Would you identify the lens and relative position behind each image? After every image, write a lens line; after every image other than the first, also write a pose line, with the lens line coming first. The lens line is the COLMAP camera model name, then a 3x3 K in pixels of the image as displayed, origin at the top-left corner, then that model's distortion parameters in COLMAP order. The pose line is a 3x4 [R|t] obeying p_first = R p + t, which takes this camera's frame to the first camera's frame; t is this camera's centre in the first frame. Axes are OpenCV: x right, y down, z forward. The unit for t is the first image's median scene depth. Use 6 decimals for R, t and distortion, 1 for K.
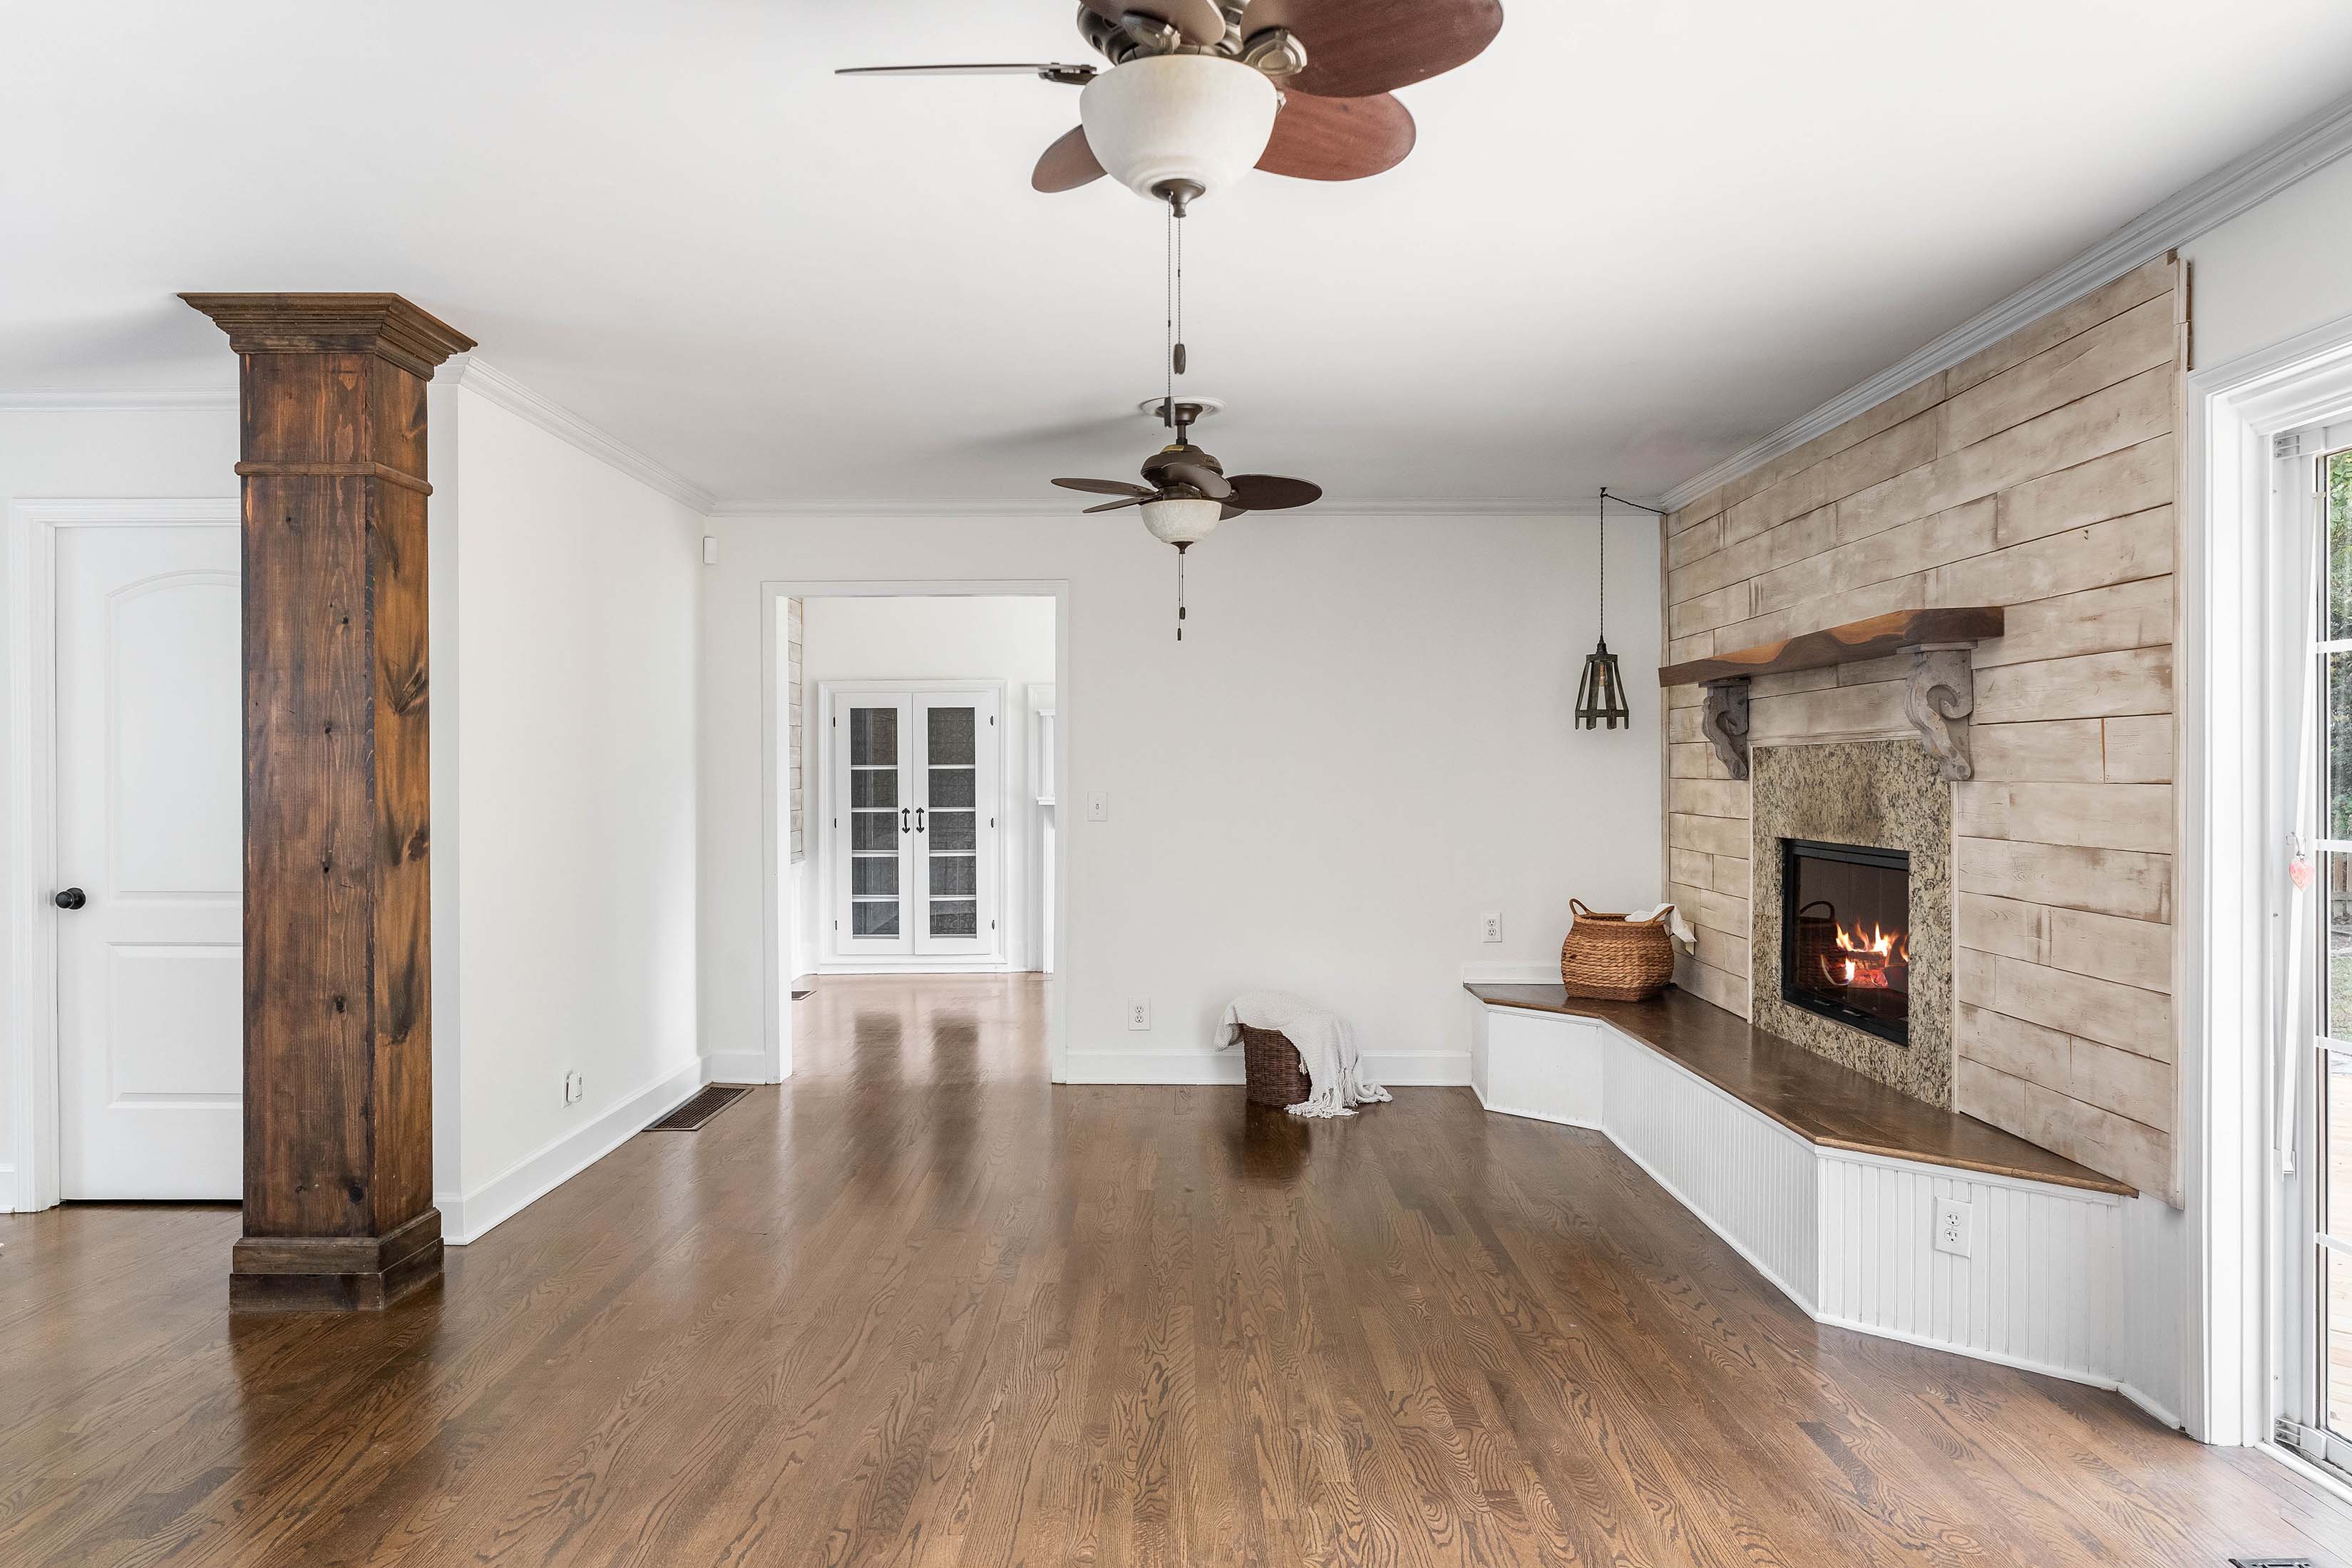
lens RADIAL K [[1680.6, 0, 1180.5], [0, 1680.6, 790.0], [0, 0, 1]] dist [-0.002273, 0.001123]
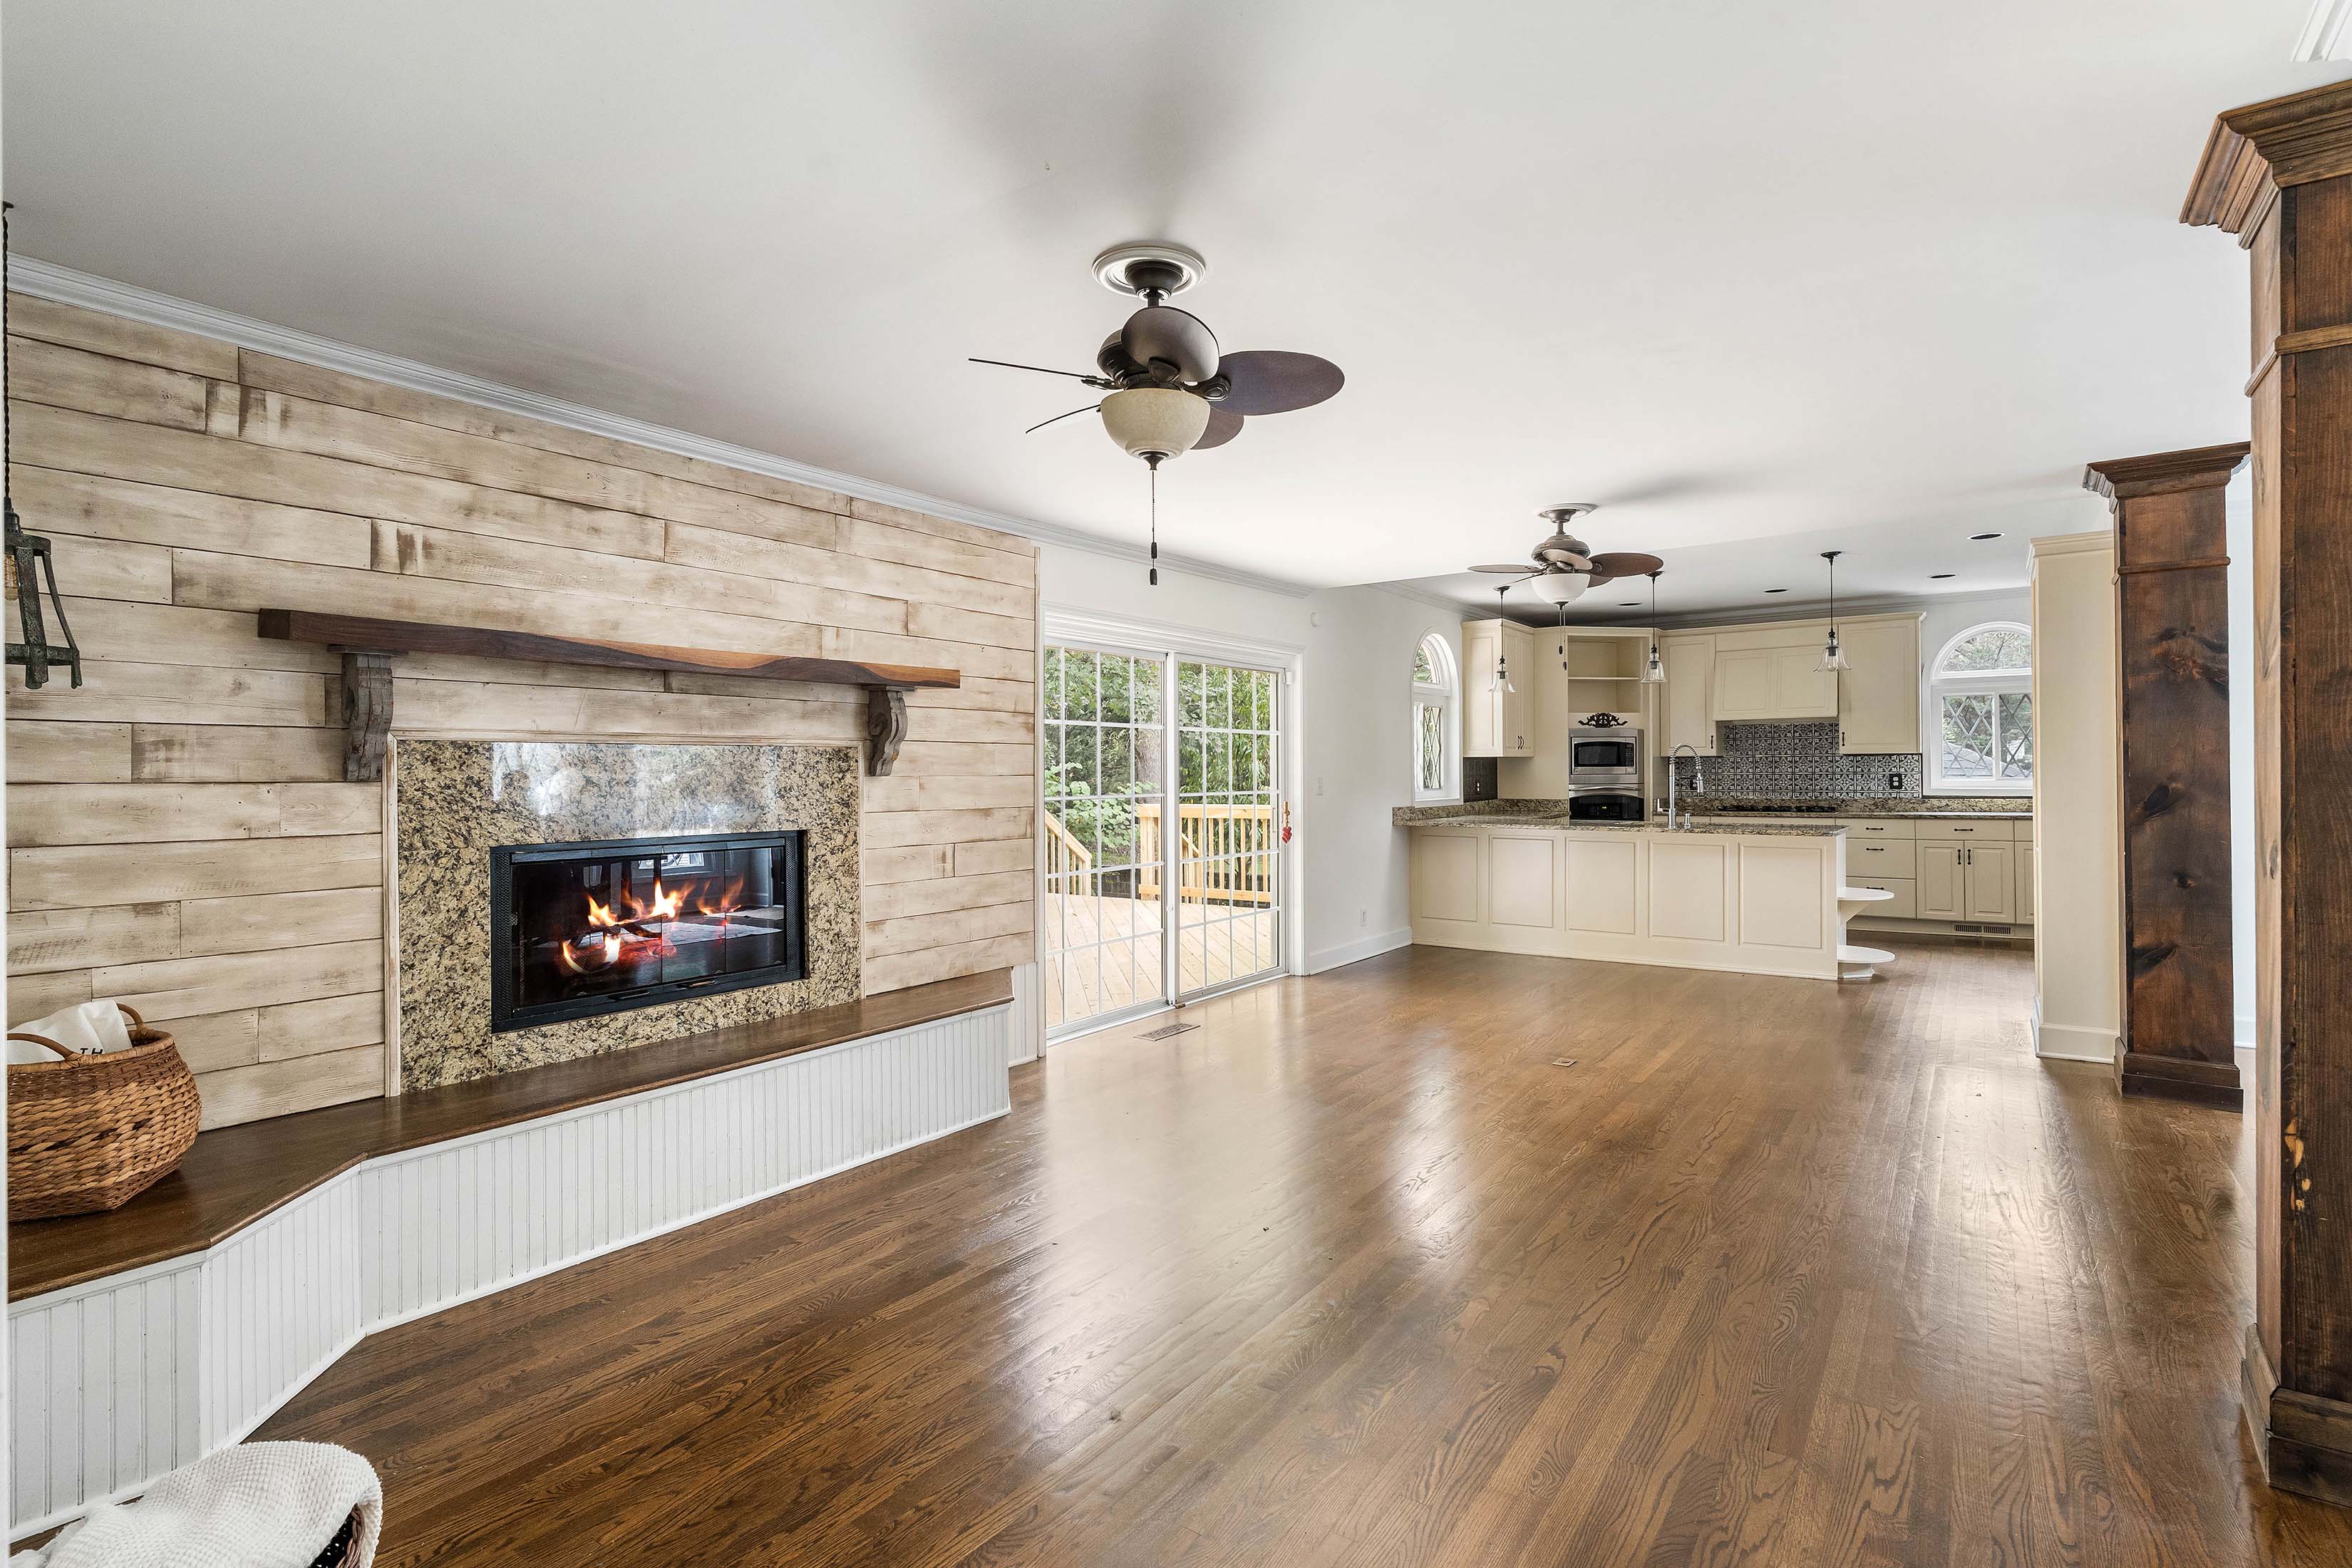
lens RADIAL K [[1125.0, 0, 1178.8], [0, 1125.0, 764.9], [0, 0, 1]] dist [-0.001002, -0.000013]
pose [[-0.815403, 0.009378, 0.578818, -0.246883], [0.012284, 0.999924, 0.001105, -0.009360], [-0.578764, 0.008011, -0.815456, 1.170996]]
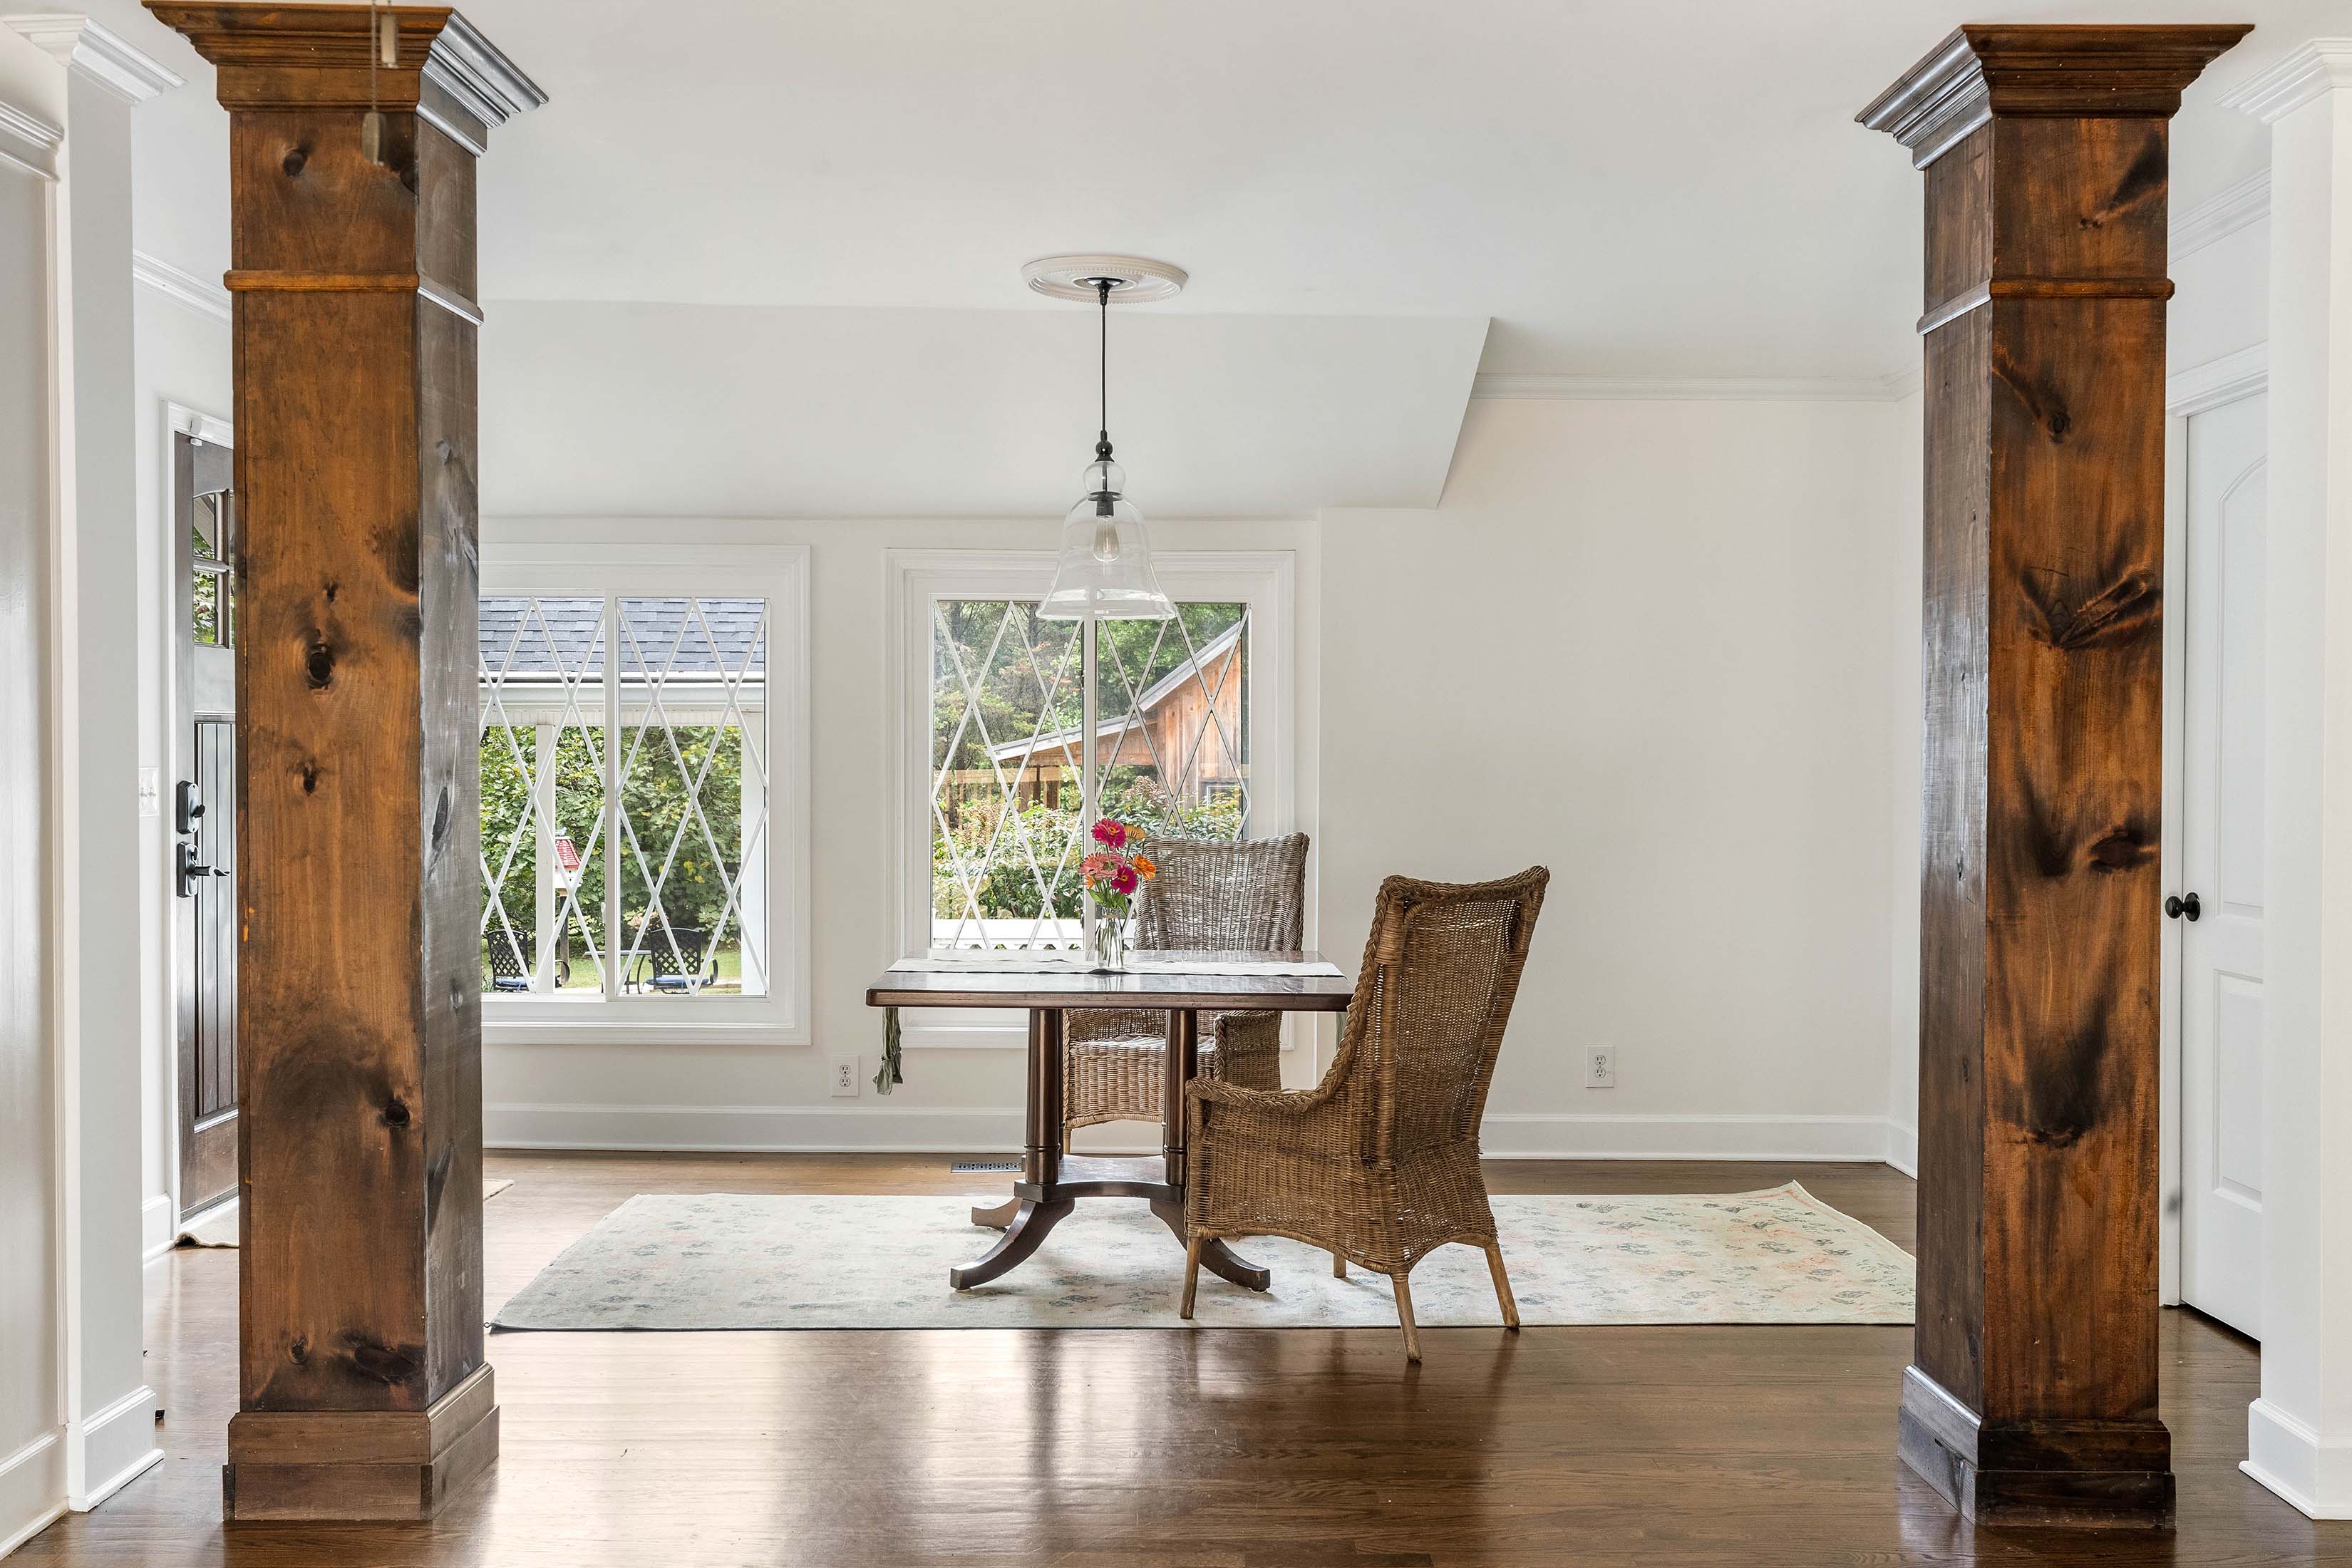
lens RADIAL K [[2218.1, 0, 1176.0], [0, 2218.1, 784.0], [0, 0, 1]] dist [0.002660, 0.002163]
pose [[0.012613, 0.016728, -0.999781, 0.277157], [-0.010737, 0.999805, 0.016593, -0.001606], [0.999863, 0.010526, 0.012791, 0.438644]]
